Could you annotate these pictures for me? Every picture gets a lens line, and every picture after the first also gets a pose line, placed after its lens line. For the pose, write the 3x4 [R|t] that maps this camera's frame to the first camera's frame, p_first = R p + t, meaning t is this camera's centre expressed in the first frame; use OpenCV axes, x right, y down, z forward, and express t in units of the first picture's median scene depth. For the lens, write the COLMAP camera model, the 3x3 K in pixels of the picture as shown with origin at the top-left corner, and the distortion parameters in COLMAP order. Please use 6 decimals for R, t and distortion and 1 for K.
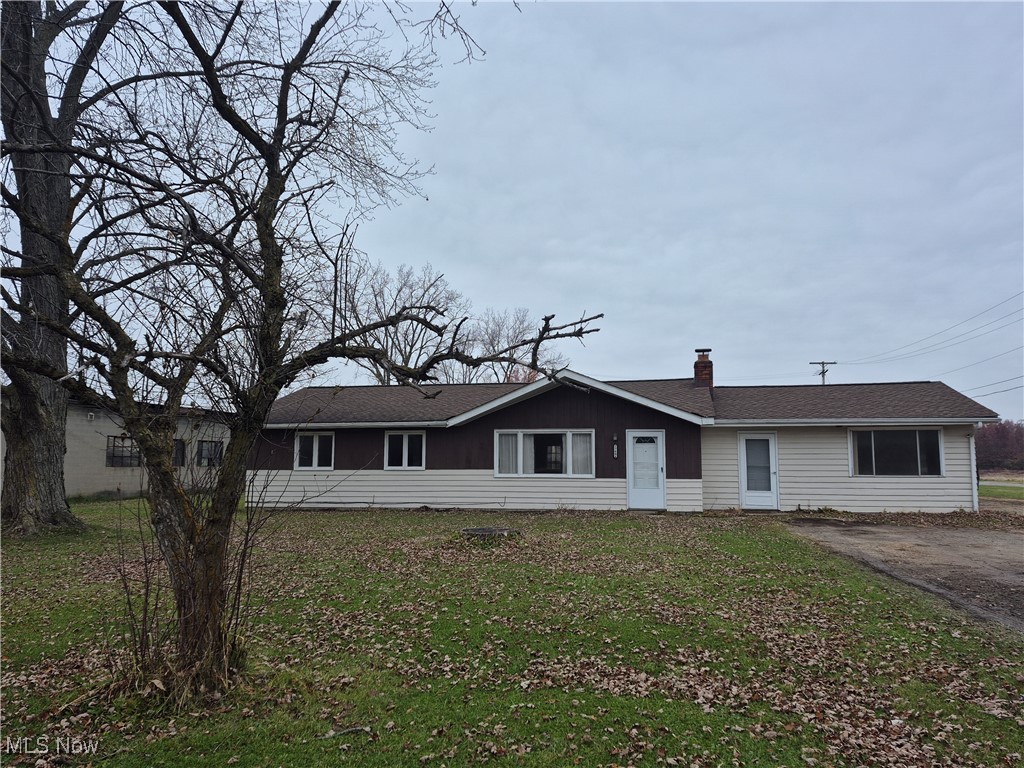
lens RADIAL K [[715.4, 0, 522.0], [0, 715.4, 382.0], [0, 0, 1]] dist [0.066717, 0.001870]
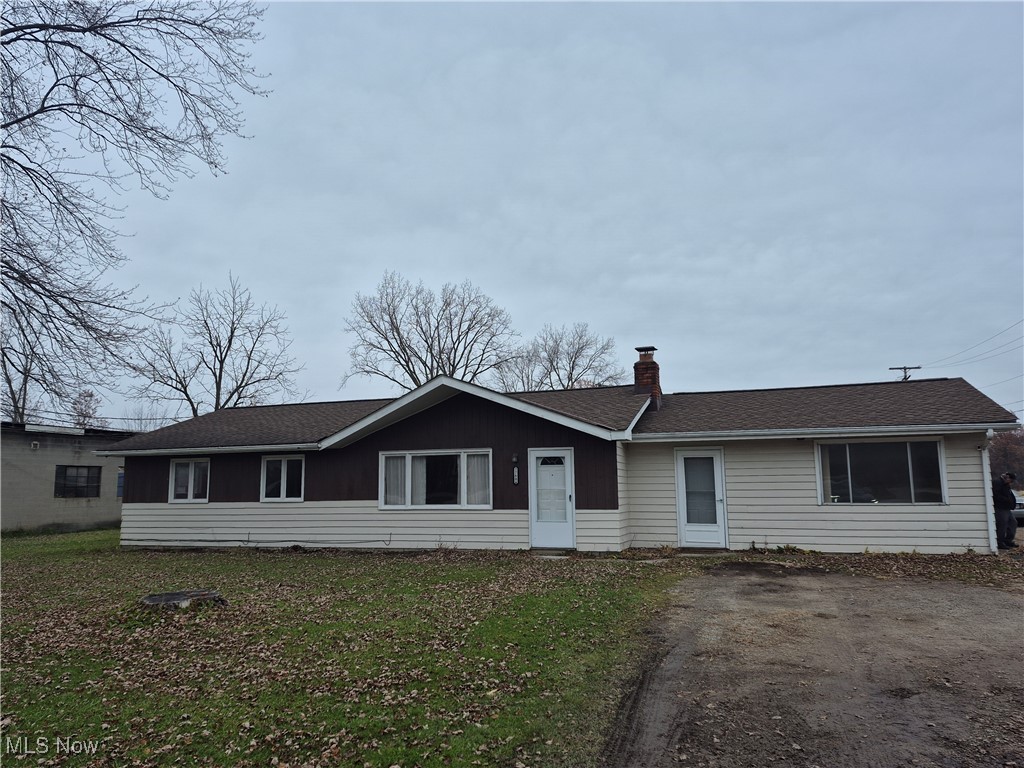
lens RADIAL K [[721.6, 0, 512.0], [0, 721.6, 384.0], [0, 0, 1]] dist [0.062635, 0.002796]
pose [[0.990346, -0.031061, -0.135094, 0.234338], [0.027664, 0.999254, -0.026954, 0.015053], [0.135831, 0.022957, 0.990466, 0.189019]]
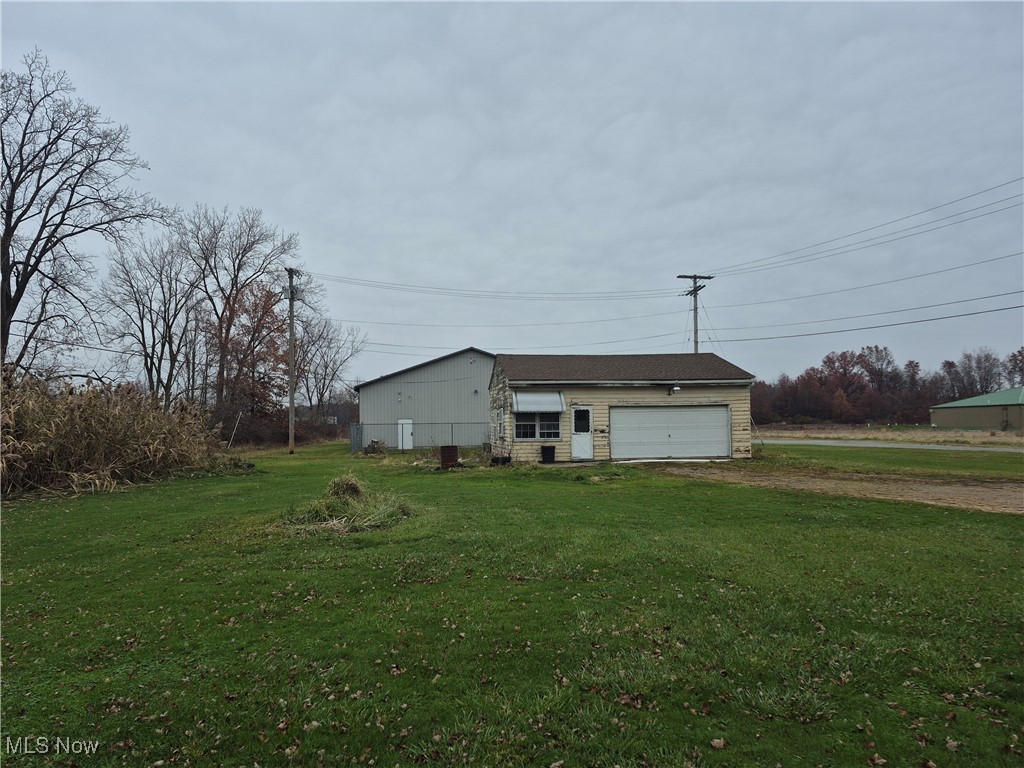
lens RADIAL K [[721.6, 0, 512.0], [0, 721.6, 384.0], [0, 0, 1]] dist [0.062635, 0.002796]
pose [[0.949685, 0.002832, 0.313193, 0.118160], [-0.021097, 0.998266, 0.054946, 0.155435], [-0.312494, -0.058789, 0.948099, 1.447931]]
